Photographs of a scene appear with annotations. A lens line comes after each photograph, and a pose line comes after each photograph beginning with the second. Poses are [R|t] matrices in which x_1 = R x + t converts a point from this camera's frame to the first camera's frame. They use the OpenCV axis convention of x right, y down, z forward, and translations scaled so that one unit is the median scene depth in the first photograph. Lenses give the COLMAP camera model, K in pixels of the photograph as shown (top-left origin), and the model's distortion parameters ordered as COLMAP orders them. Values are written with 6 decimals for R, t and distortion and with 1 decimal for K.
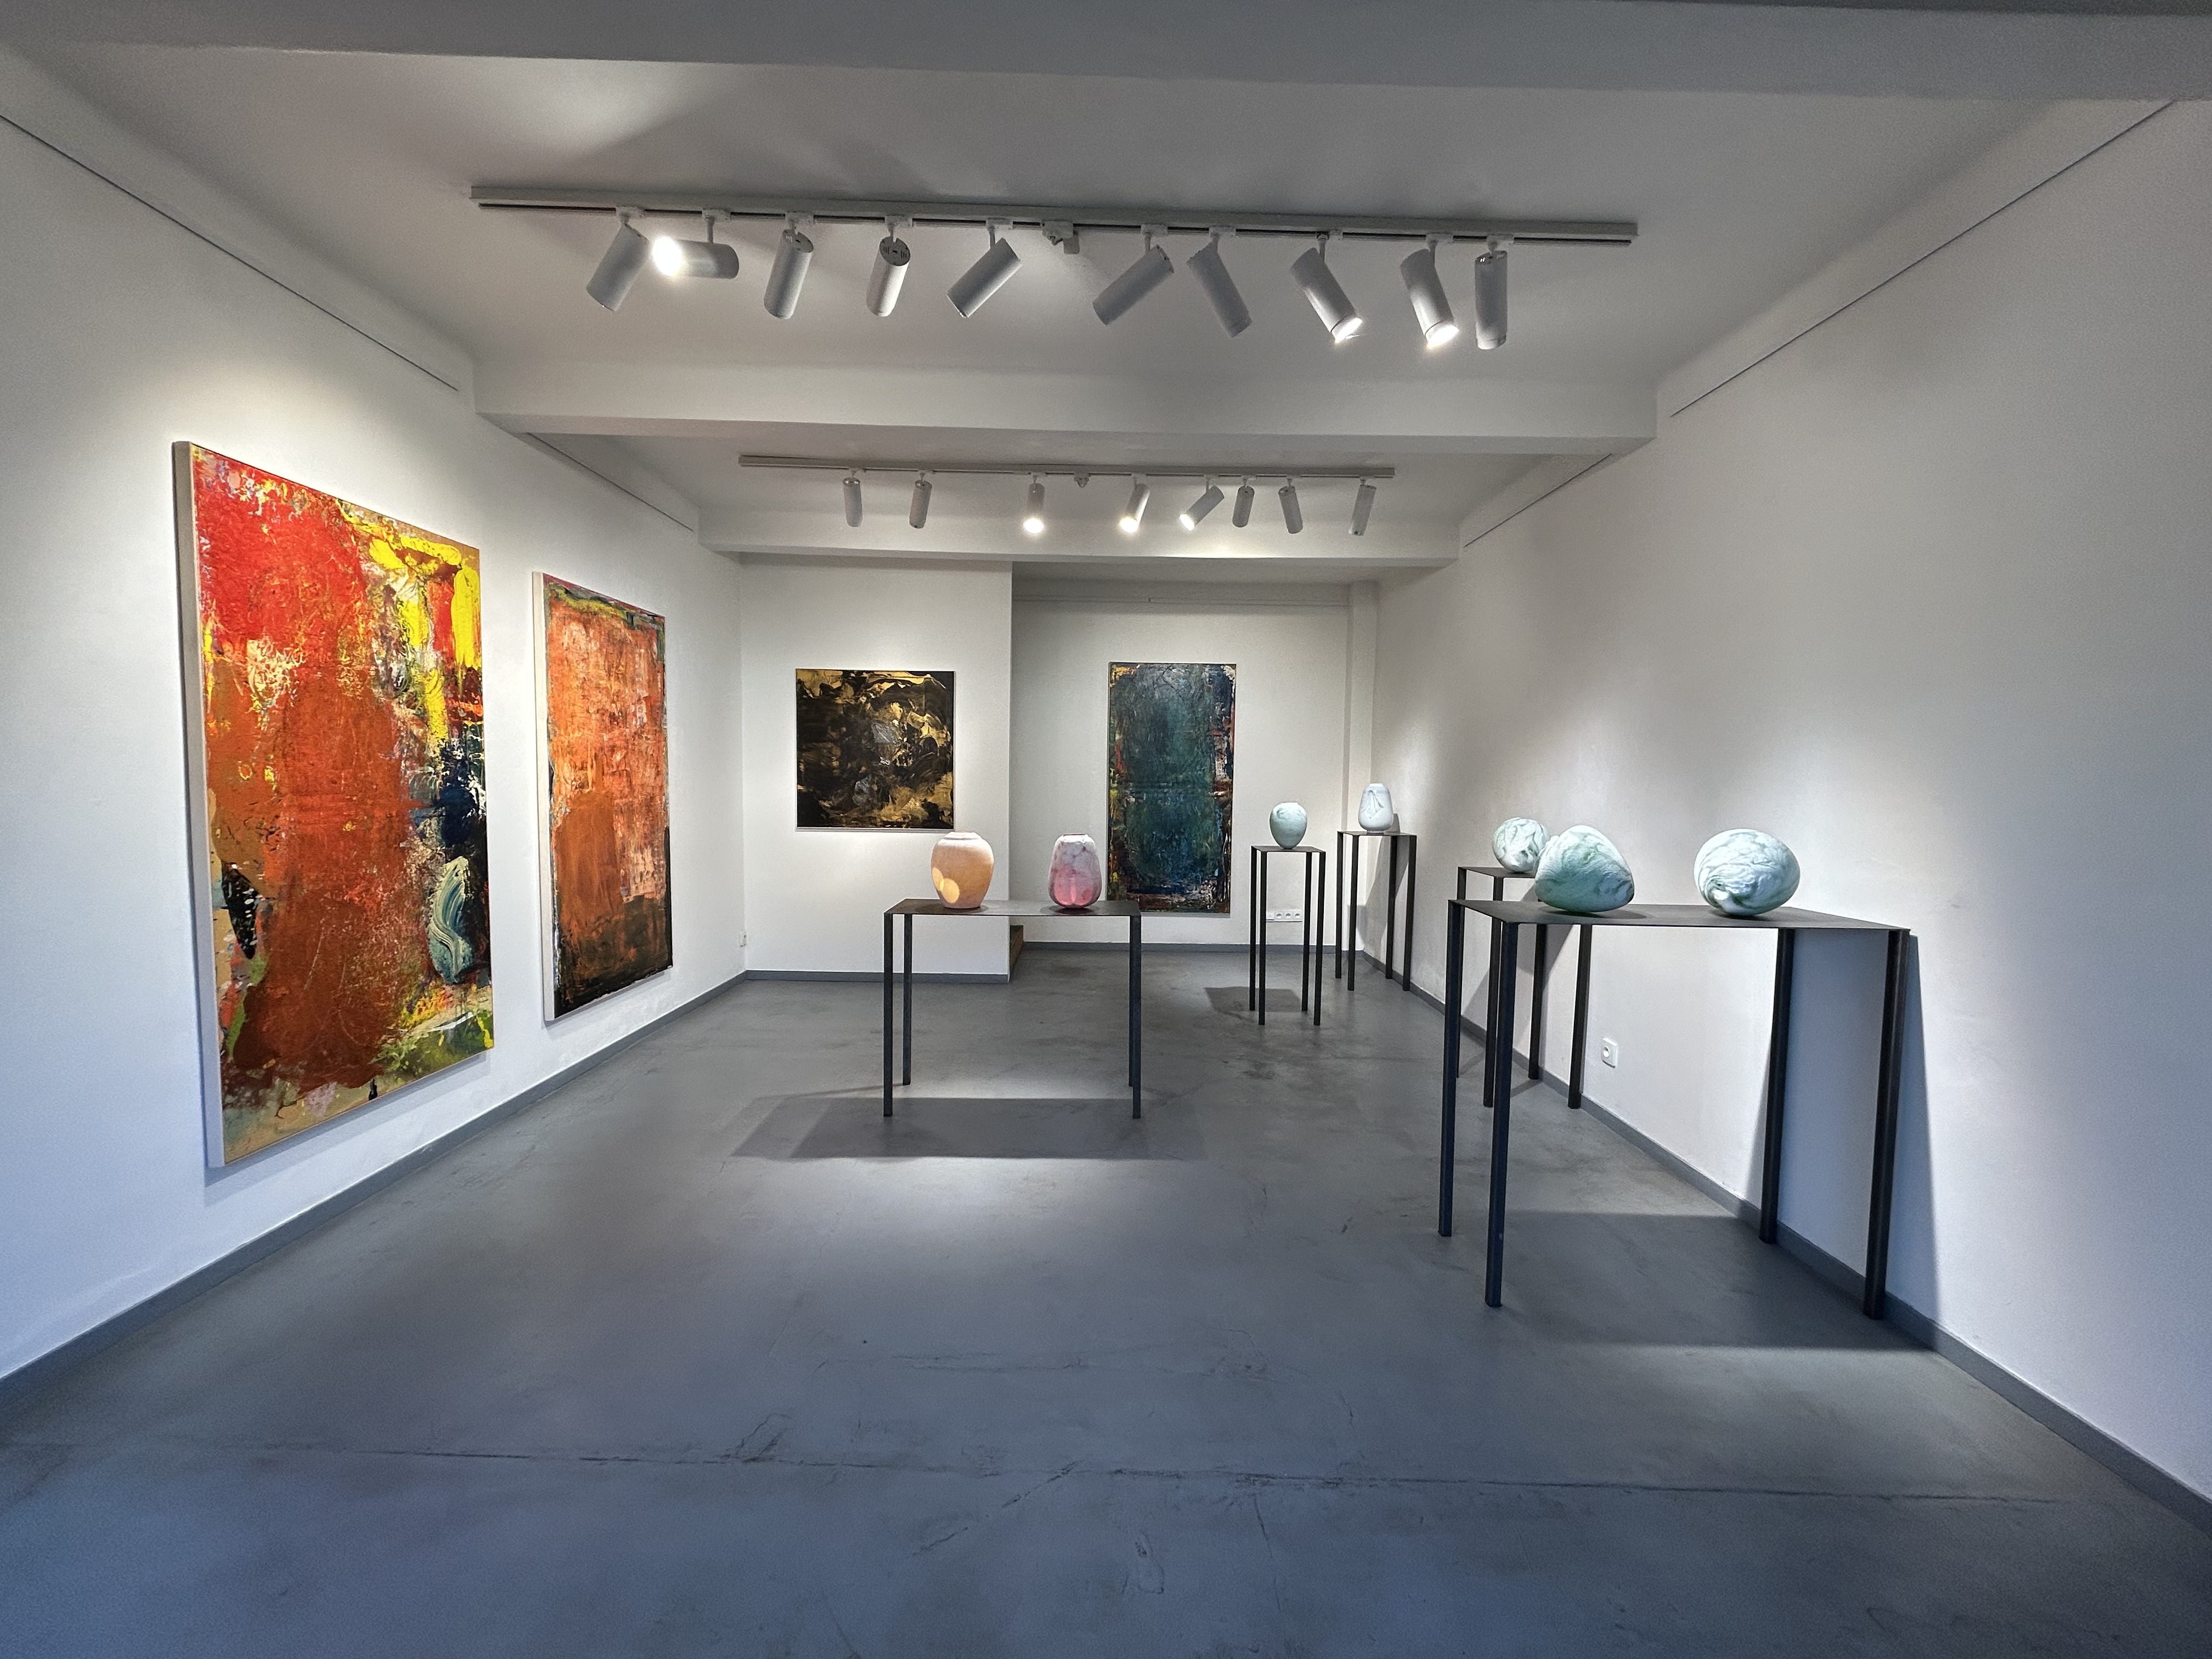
lens RADIAL K [[888.8, 0, 1108.9], [0, 888.8, 832.4], [0, 0, 1]] dist [-0.000688, 0.000521]
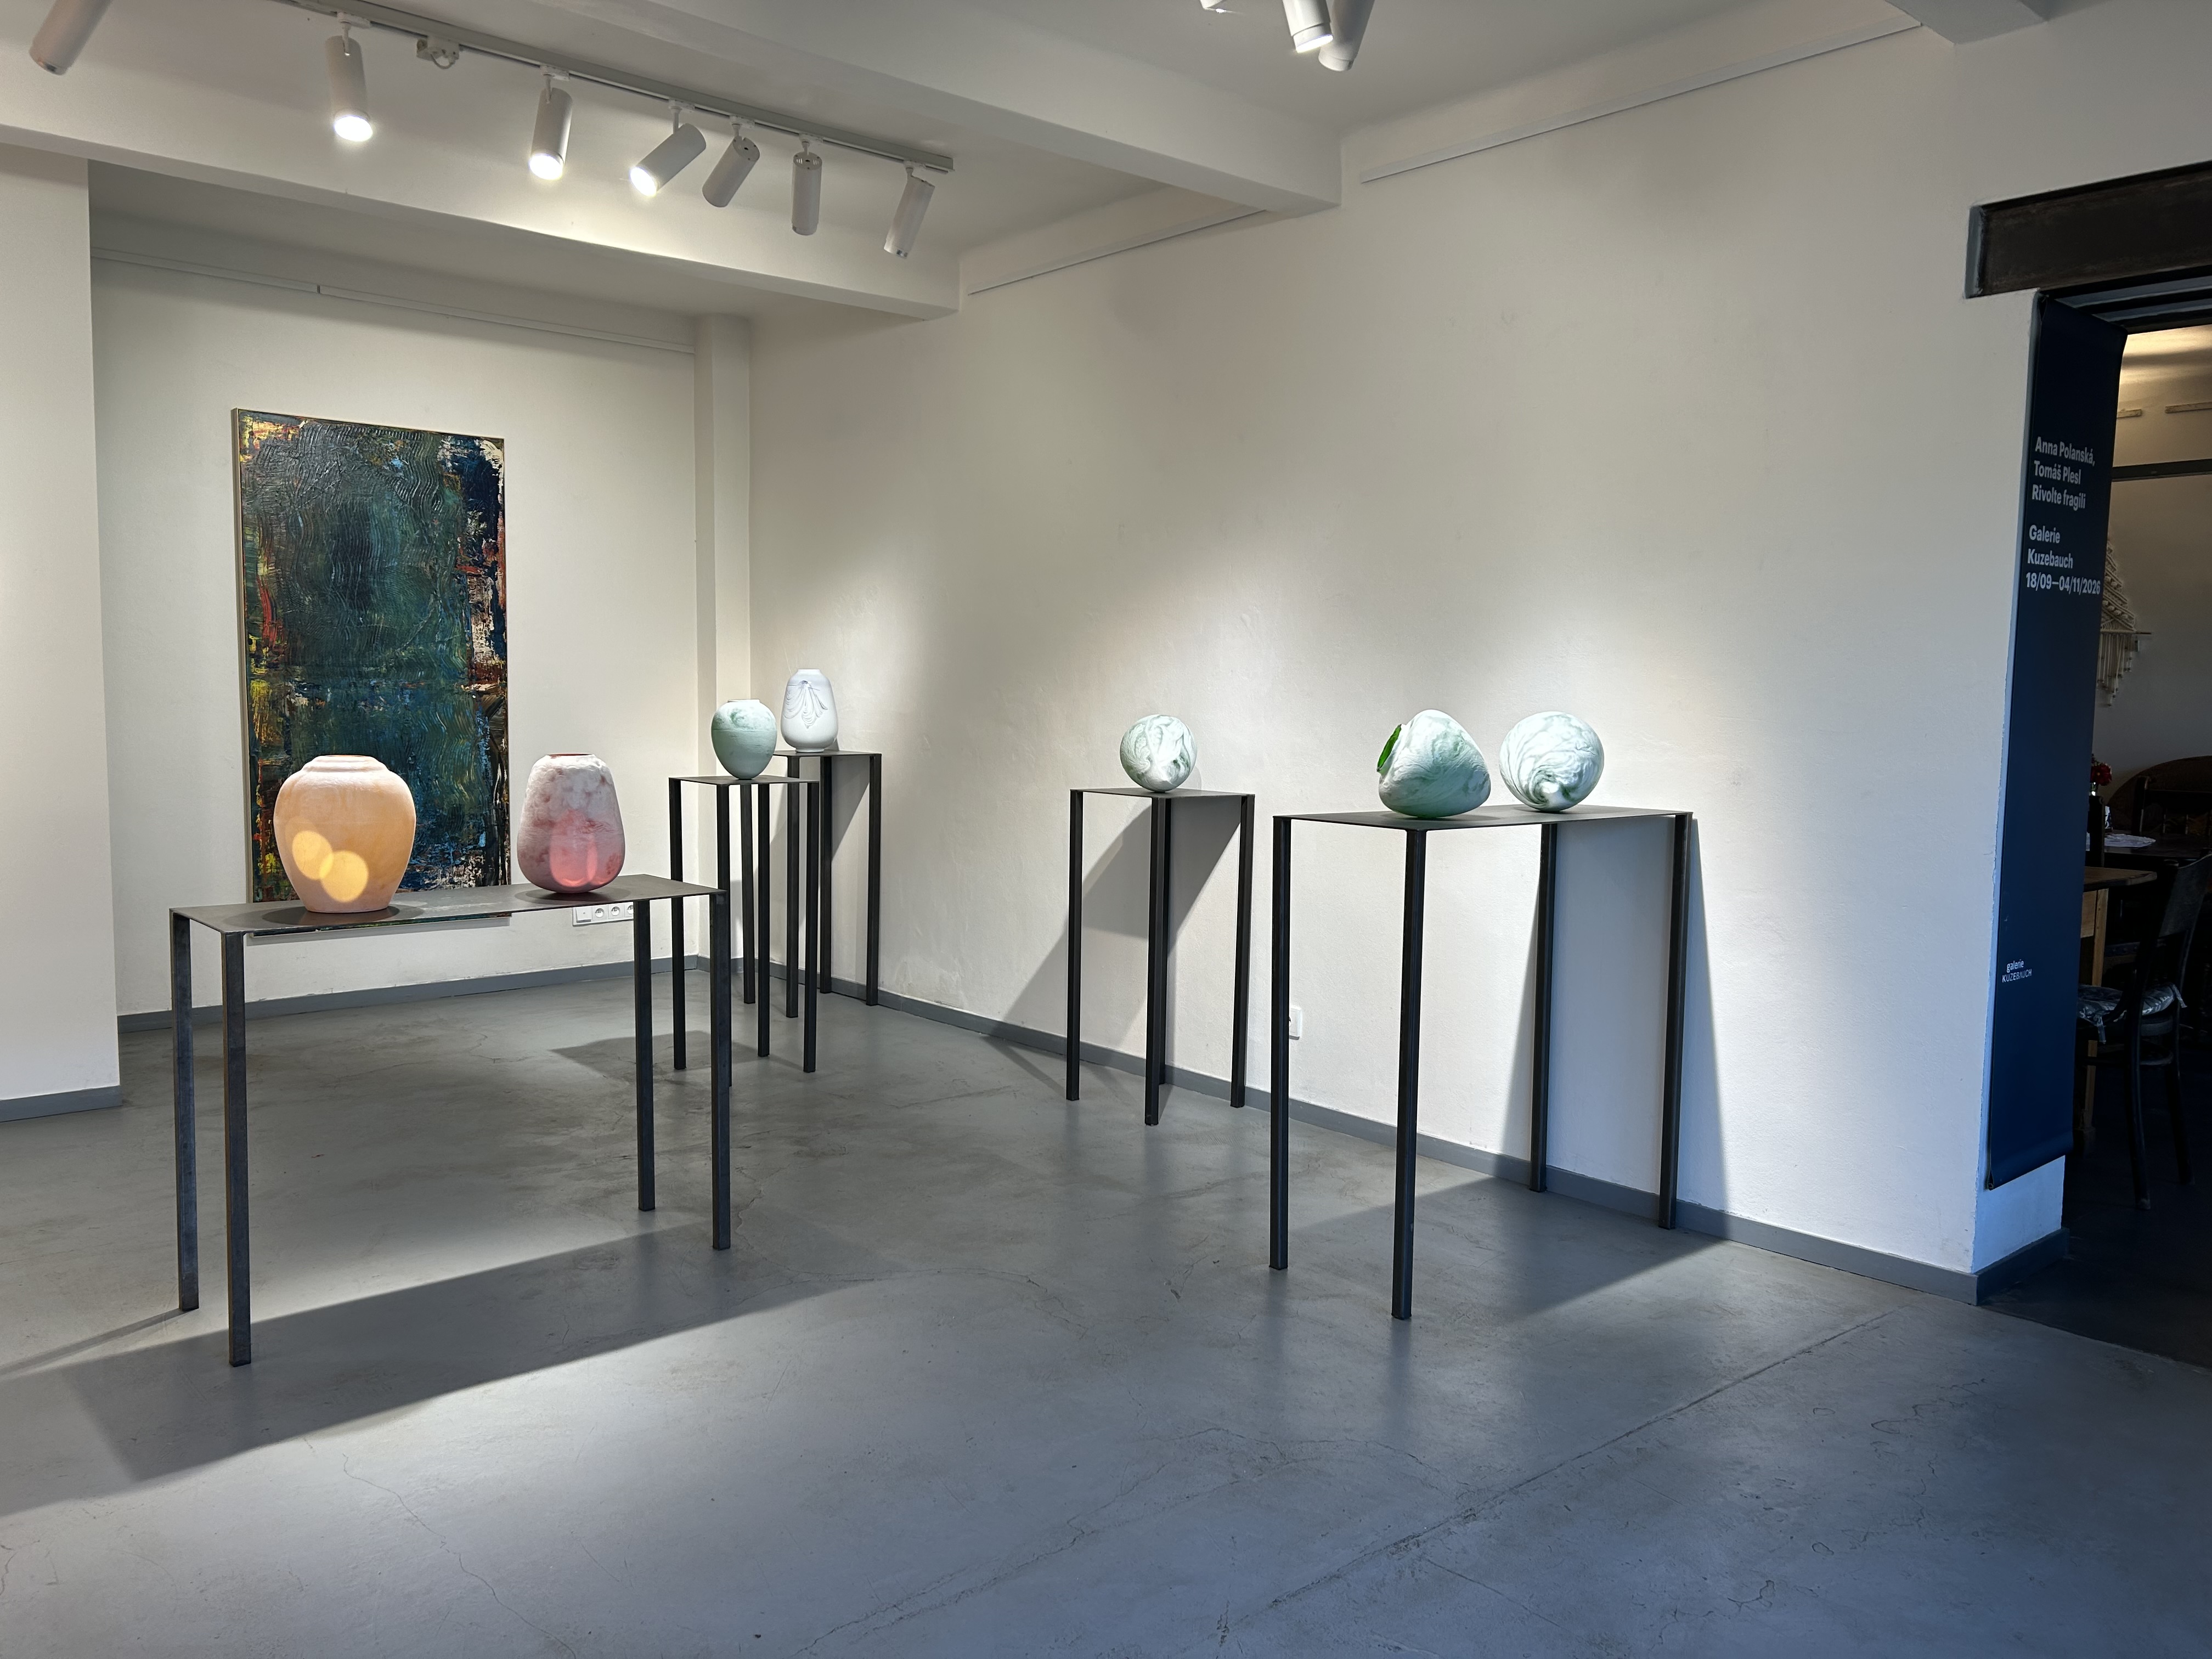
lens RADIAL K [[1657.0, 0, 1117.5], [0, 1657.0, 832.5], [0, 0, 1]] dist [0.048803, -0.058998]
pose [[0.756975, -0.060718, 0.650617, -0.597402], [0.037428, 0.998068, 0.049597, 0.015713], [-0.652371, -0.013192, 0.757785, 0.041703]]
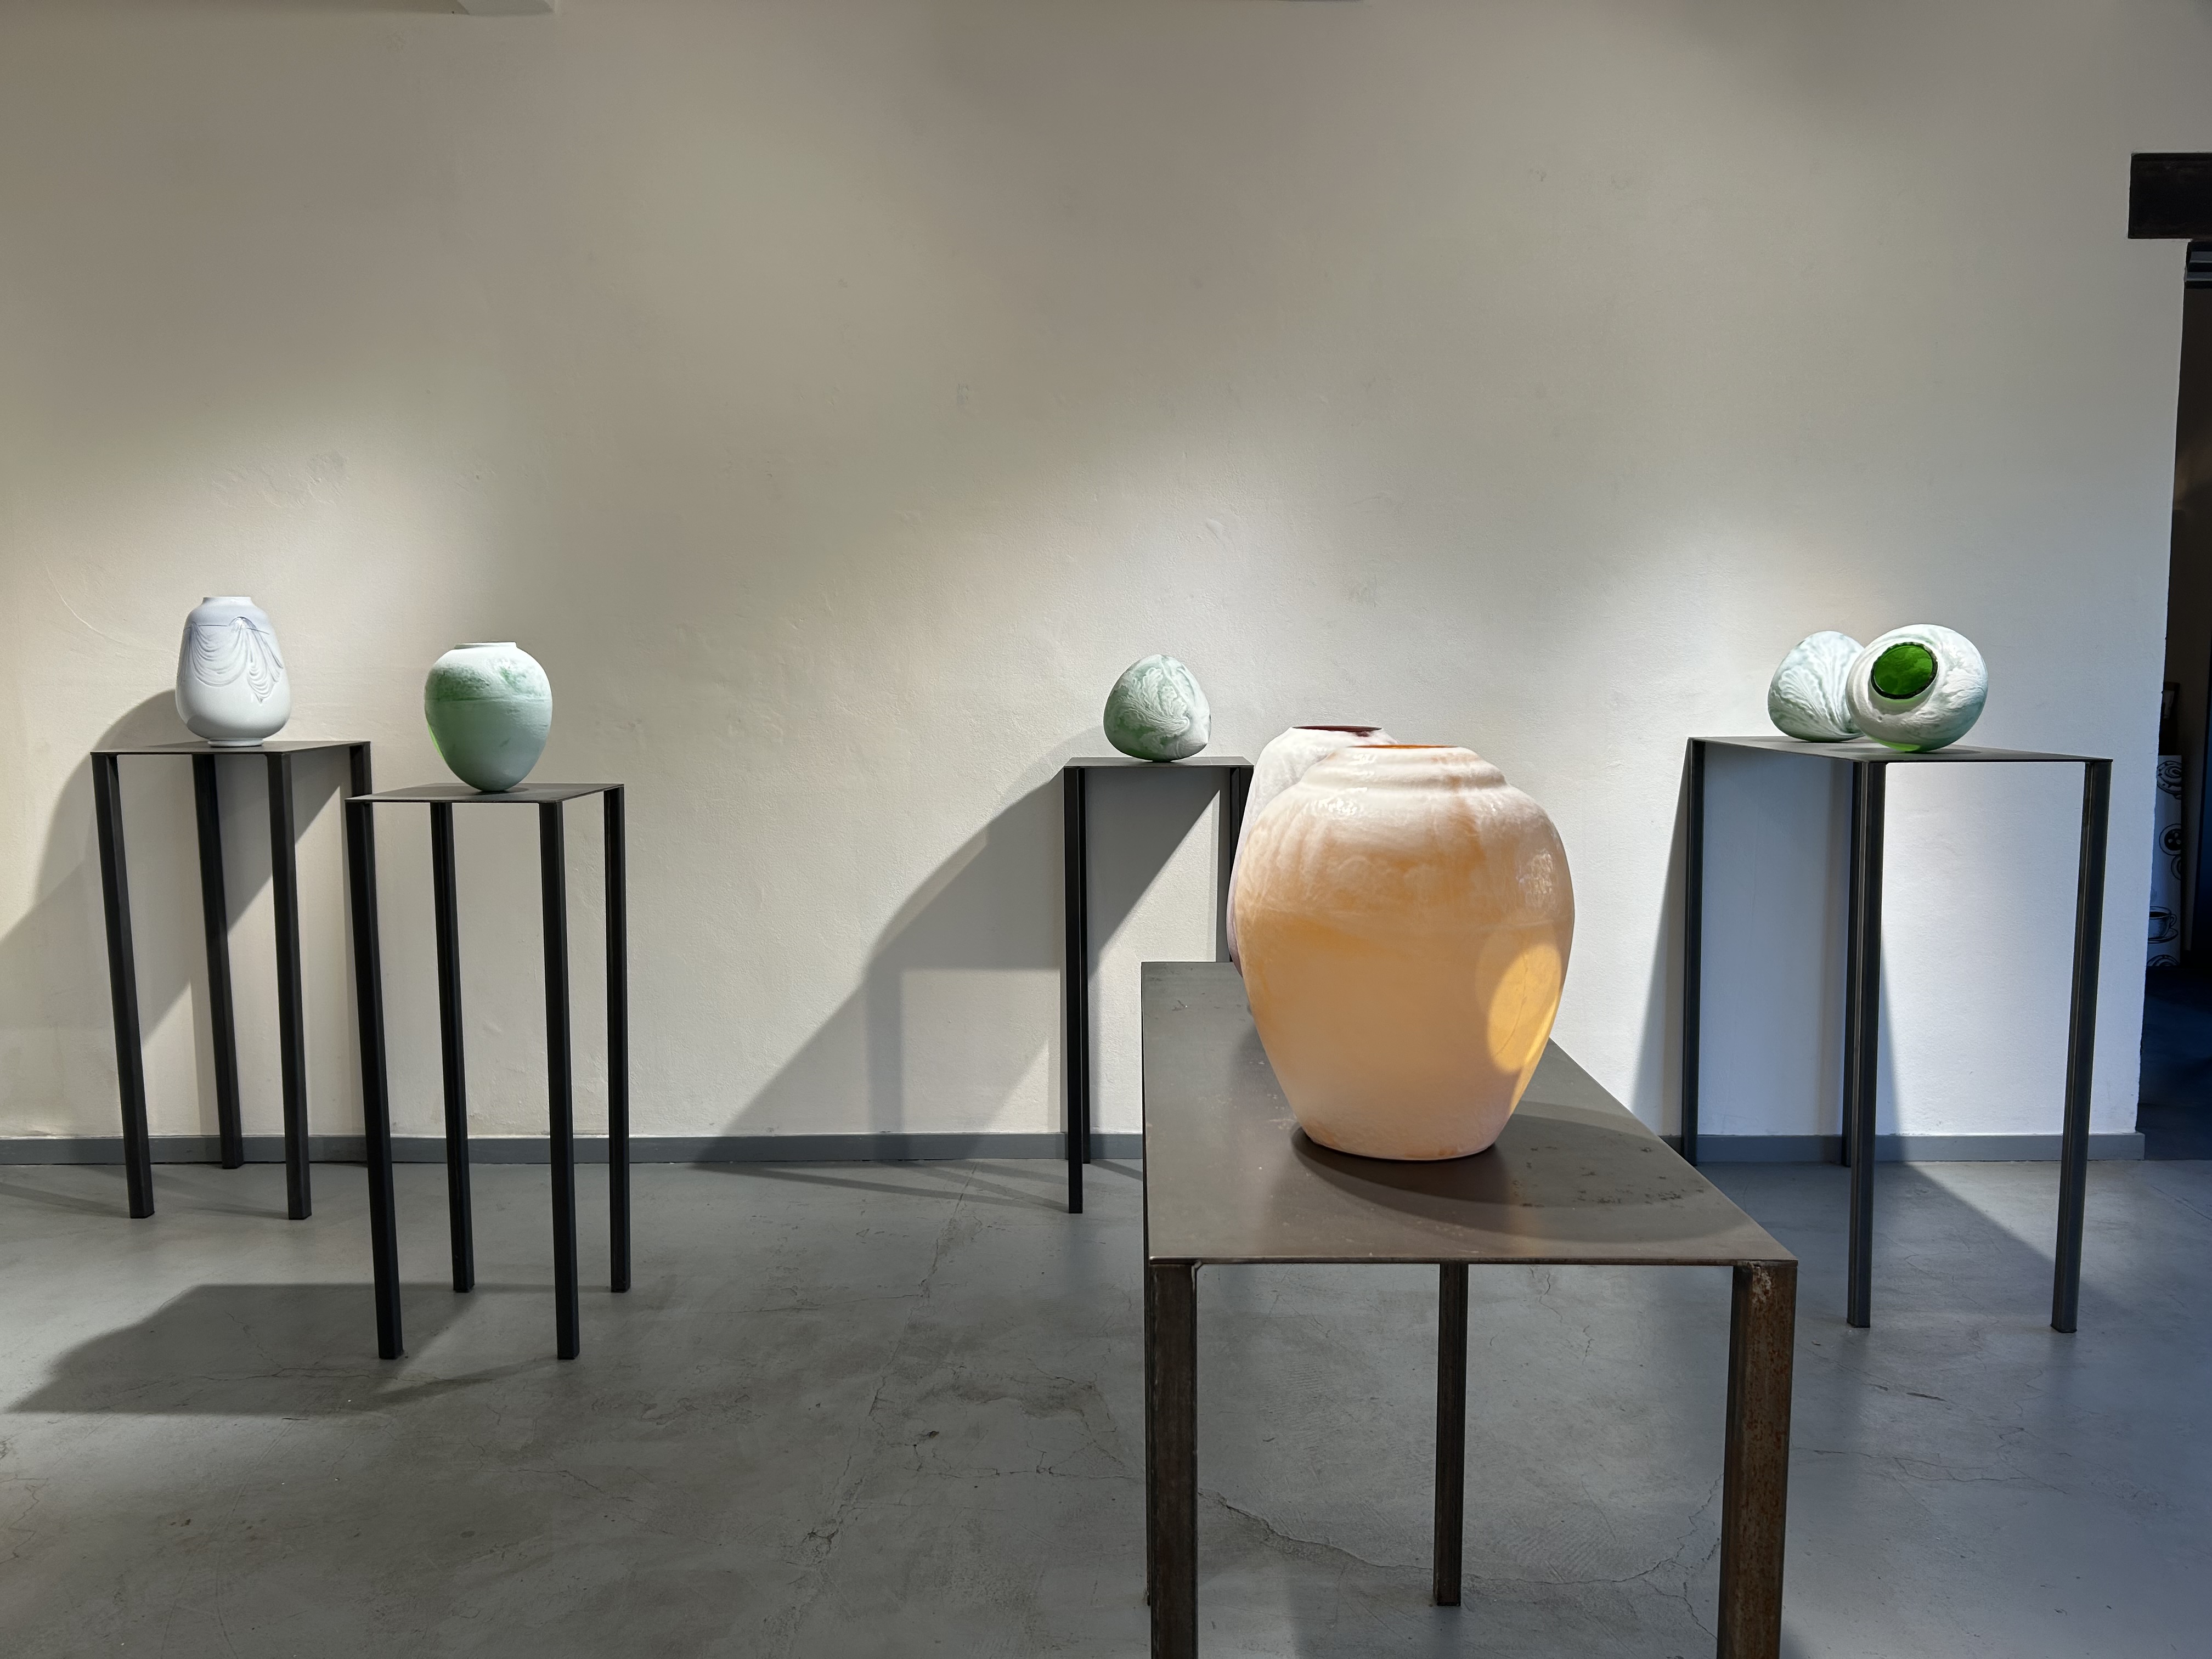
lens RADIAL K [[1657.0, 0, 1109.3], [0, 1657.0, 831.9], [0, 0, 1]] dist [0.048803, -0.058998]
pose [[0.029413, -0.116787, 0.992721, -0.697667], [0.068331, 0.991063, 0.114567, -0.036069], [-0.997229, 0.064464, 0.037131, 1.423526]]
